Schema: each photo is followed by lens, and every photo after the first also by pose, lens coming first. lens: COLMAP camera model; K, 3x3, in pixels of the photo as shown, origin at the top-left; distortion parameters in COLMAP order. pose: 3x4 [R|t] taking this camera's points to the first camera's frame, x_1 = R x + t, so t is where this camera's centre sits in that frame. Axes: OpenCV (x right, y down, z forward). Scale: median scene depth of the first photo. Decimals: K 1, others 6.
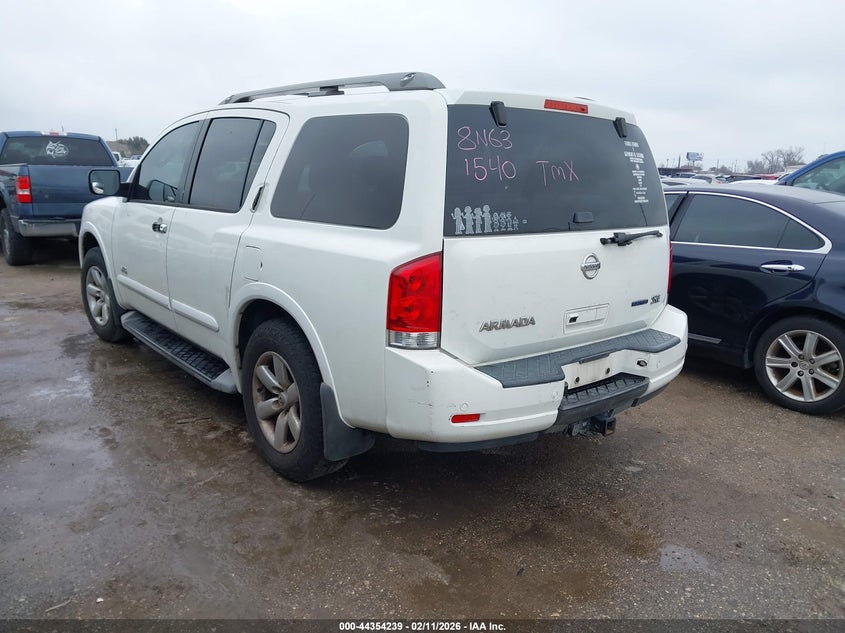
lens RADIAL K [[670.9, 0, 422.5], [0, 670.9, 316.5], [0, 0, 1]] dist [0.058580, -0.004851]
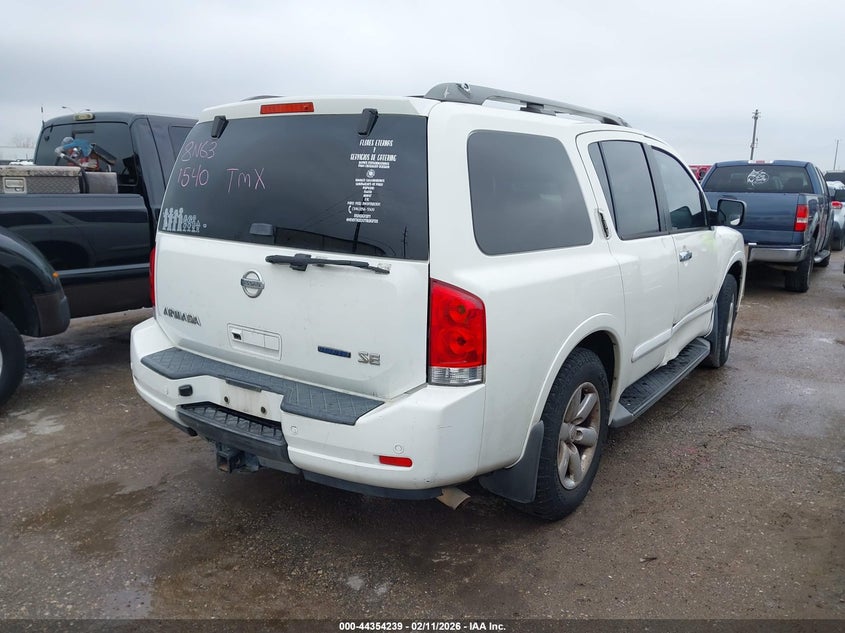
lens RADIAL K [[667.2, 0, 422.5], [0, 667.2, 316.5], [0, 0, 1]] dist [0.024438, -0.002876]
pose [[0.250524, 0.177117, -0.951771, 1.152550], [-0.219332, 0.967943, 0.122394, -0.189301], [0.942938, 0.178091, 0.281340, 0.963832]]
